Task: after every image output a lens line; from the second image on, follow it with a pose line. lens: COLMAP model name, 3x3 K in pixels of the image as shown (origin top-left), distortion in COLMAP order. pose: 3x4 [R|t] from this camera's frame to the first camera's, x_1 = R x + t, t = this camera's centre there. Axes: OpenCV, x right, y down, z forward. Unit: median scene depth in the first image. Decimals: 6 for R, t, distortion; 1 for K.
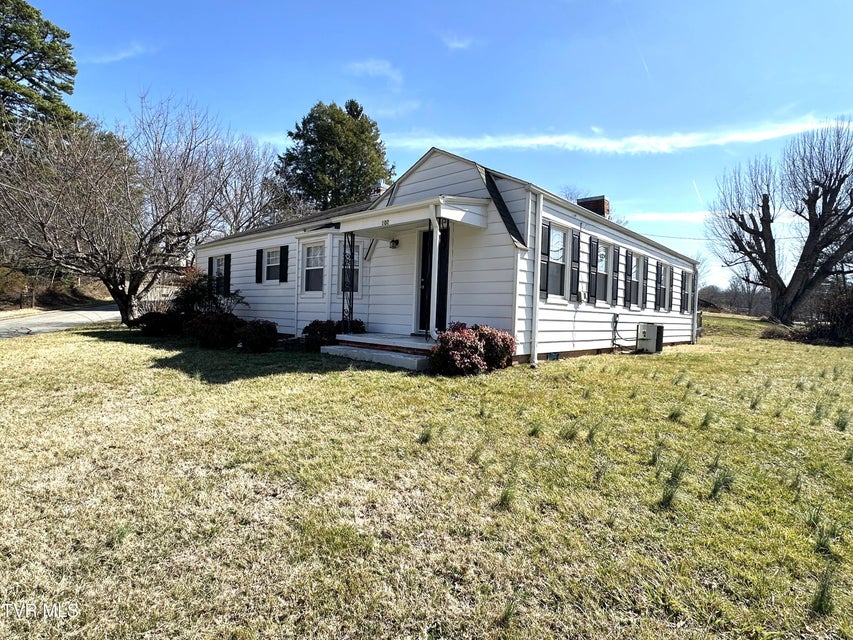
lens RADIAL K [[451.8, 0, 426.5], [0, 451.8, 320.0], [0, 0, 1]] dist [-0.005570, -0.001381]
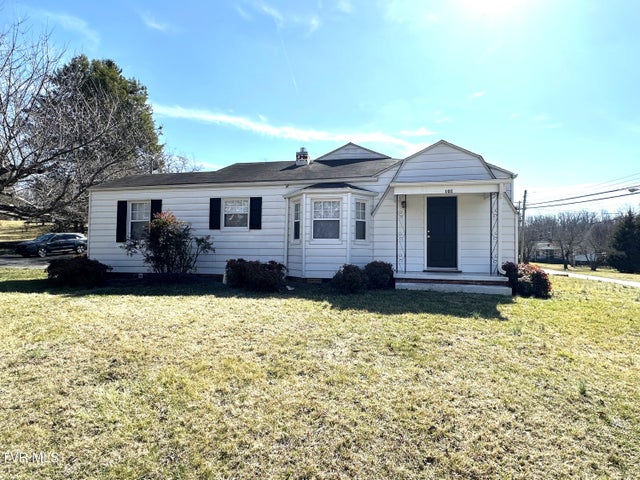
lens RADIAL K [[350.1, 0, 318.9], [0, 350.1, 247.0], [0, 0, 1]] dist [-0.002474, -0.000580]
pose [[0.856225, -0.009467, 0.516516, -0.229860], [0.023519, 0.999510, -0.020668, -0.006924], [-0.516067, 0.029845, 0.856028, 0.065588]]
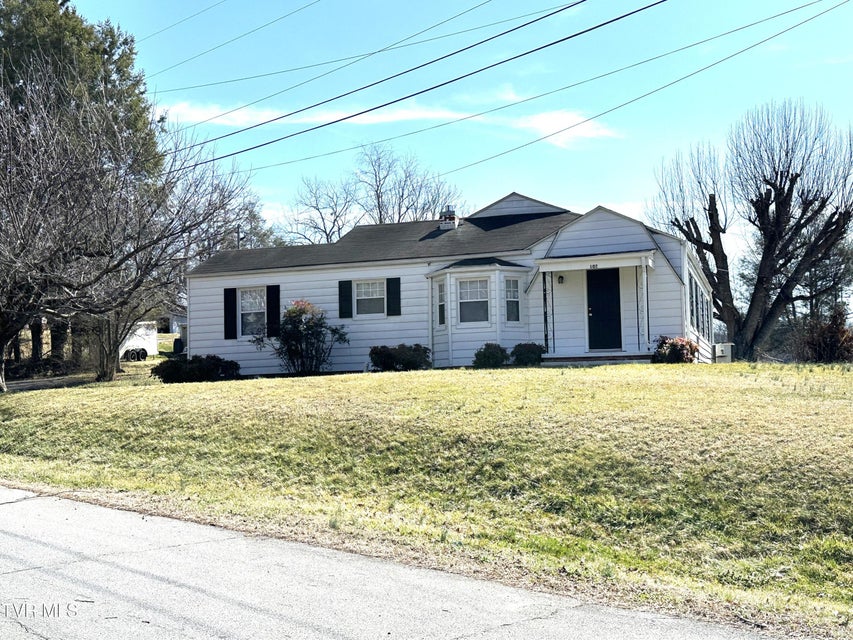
lens RADIAL K [[1065.4, 0, 426.5], [0, 1065.4, 320.0], [0, 0, 1]] dist [0.096343, 0.005605]
pose [[0.904089, -0.019676, 0.426892, -0.442736], [0.059030, 0.995113, -0.079151, 0.038923], [-0.423248, 0.096759, 0.900832, -0.383186]]
